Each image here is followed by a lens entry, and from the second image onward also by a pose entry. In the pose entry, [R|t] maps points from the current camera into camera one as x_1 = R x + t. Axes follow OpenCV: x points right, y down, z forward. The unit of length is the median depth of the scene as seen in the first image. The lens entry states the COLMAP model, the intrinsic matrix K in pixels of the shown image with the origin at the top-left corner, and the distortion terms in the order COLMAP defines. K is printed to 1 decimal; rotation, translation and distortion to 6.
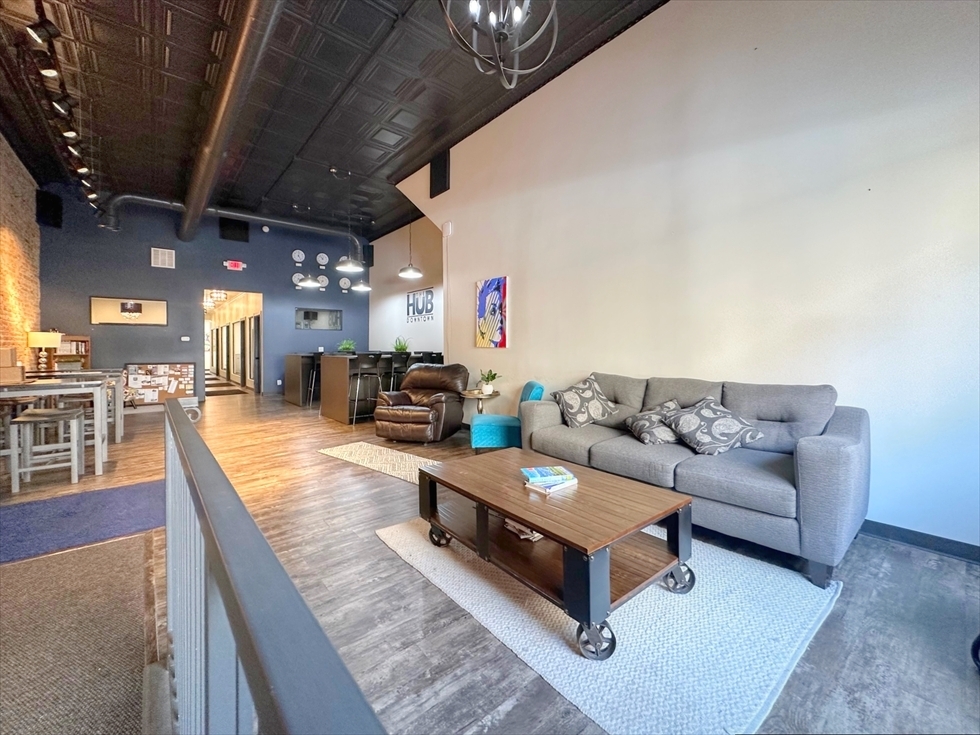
lens RADIAL K [[396.9, 0, 483.9], [0, 396.9, 351.3], [0, 0, 1]] dist [-0.000128, 0.000196]
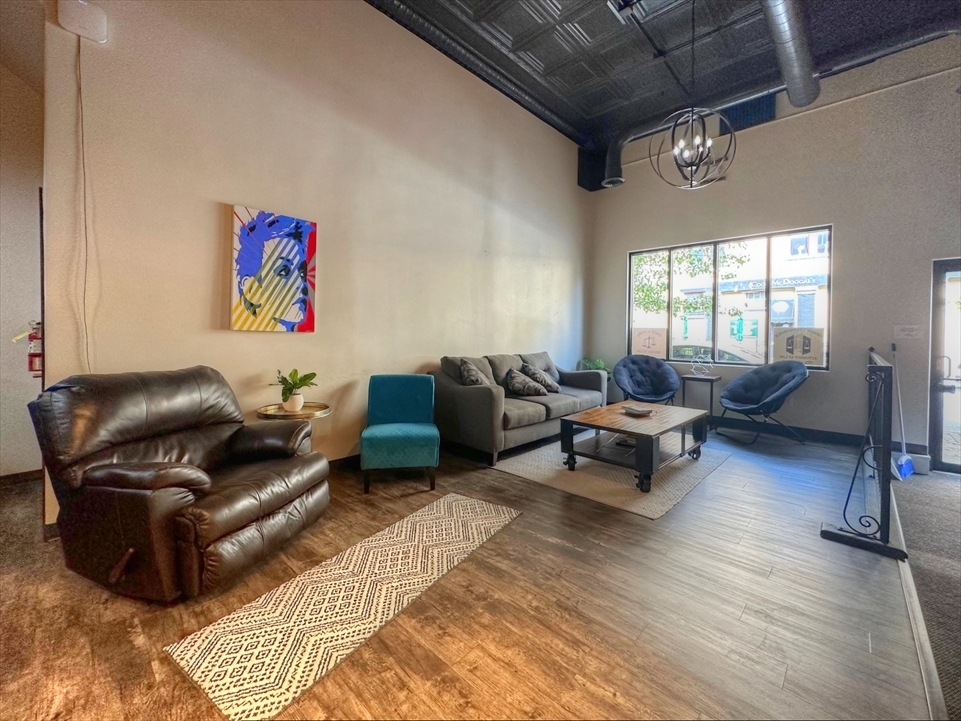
lens RADIAL K [[400.2, 0, 483.3], [0, 400.2, 333.8], [0, 0, 1]] dist [-0.000336, -0.000013]
pose [[-0.123413, 0.002434, 0.992352, -0.376589], [0.004227, 0.999989, -0.001927, -0.002462], [-0.992346, 0.003957, -0.123422, 0.482604]]
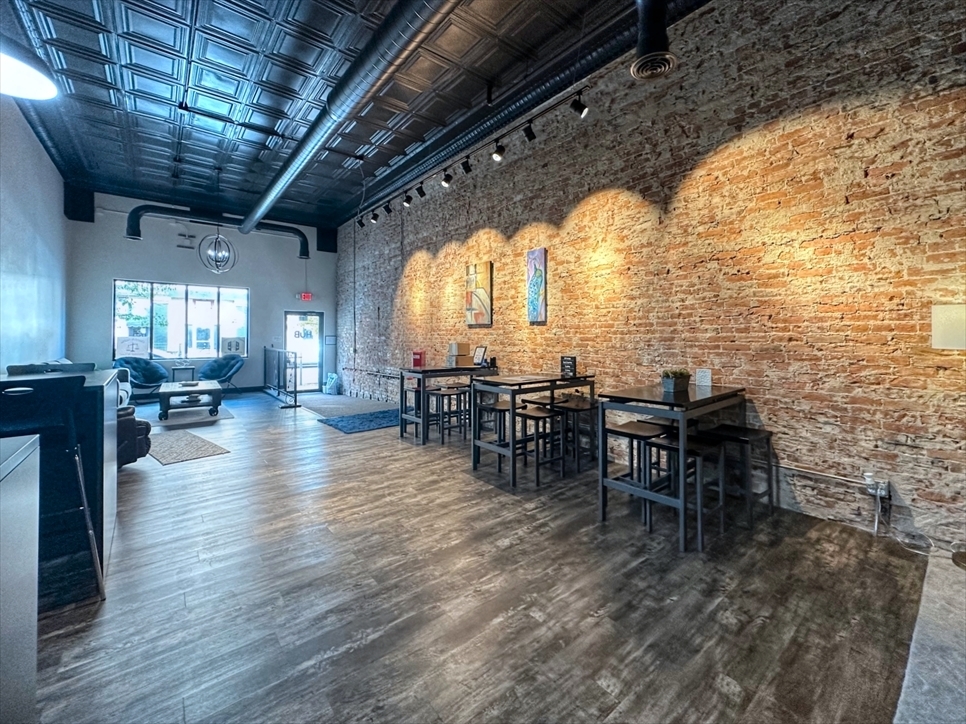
lens RADIAL K [[402.3, 0, 485.8], [0, 402.3, 335.2], [0, 0, 1]] dist [-0.000336, -0.000013]
pose [[-0.999913, 0.005467, 0.012015, -0.581963], [0.005566, 0.999950, 0.008279, -0.021681], [-0.011970, 0.008345, -0.999894, 1.083676]]
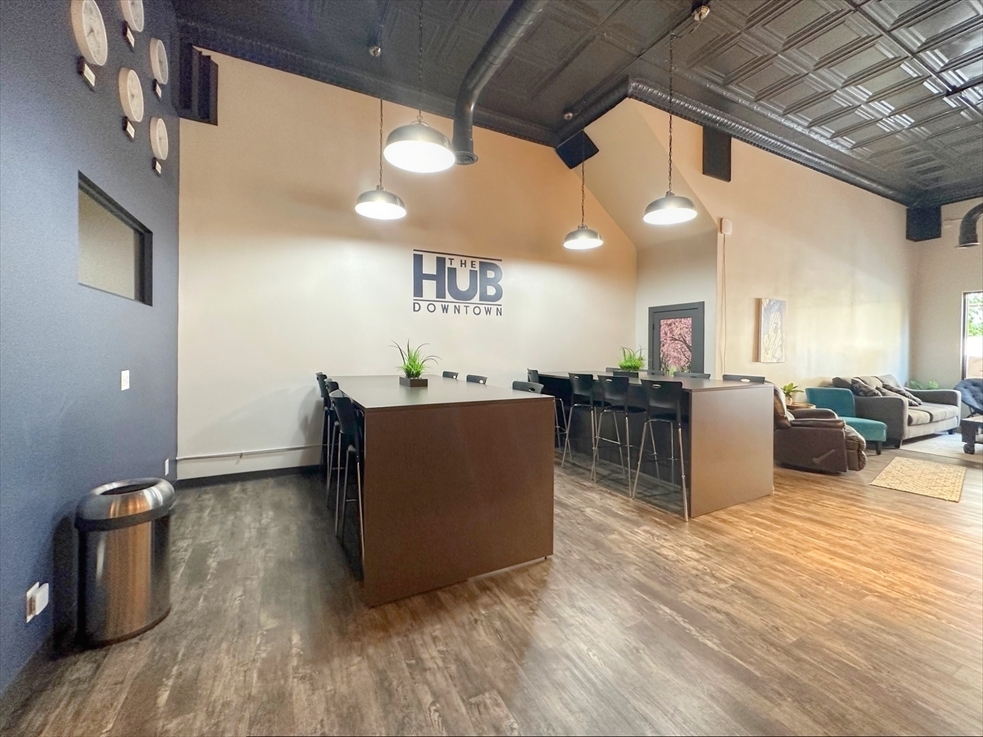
lens RADIAL K [[401.9, 0, 493.1], [0, 401.9, 351.2], [0, 0, 1]] dist [-0.000722, 0.000069]
pose [[0.218372, -0.000089, 0.975866, -0.766408], [0.002804, 0.999996, -0.000536, -0.027099], [-0.975862, 0.002853, 0.218371, 0.944141]]
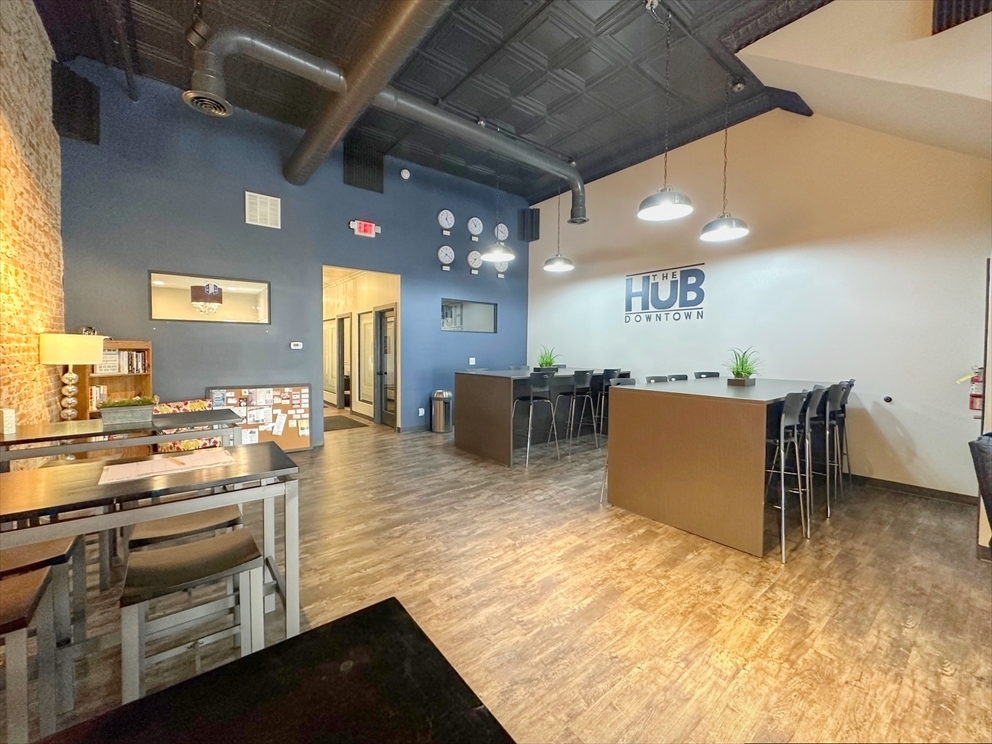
lens RADIAL K [[399.9, 0, 494.3], [0, 399.9, 363.9], [0, 0, 1]] dist [0.000488, 0.000068]
pose [[0.999612, 0.012049, -0.025131, -0.457164], [-0.011339, 0.999537, 0.028219, -0.025324], [0.025459, -0.027923, 0.999286, 0.413746]]
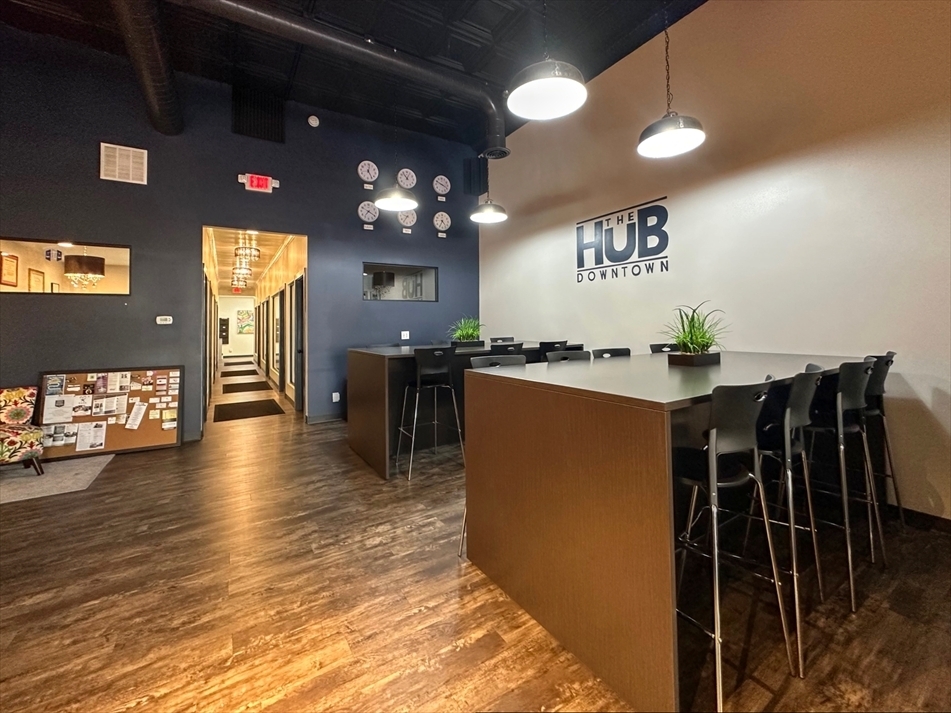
lens RADIAL K [[398.5, 0, 474.6], [0, 398.5, 315.1], [0, 0, 1]] dist [-0.001405, 0.000297]
pose [[0.990887, -0.013369, -0.134028, -0.301657], [0.009089, 0.999431, -0.032491, -0.018638], [0.134387, 0.030976, 0.990445, 0.574727]]
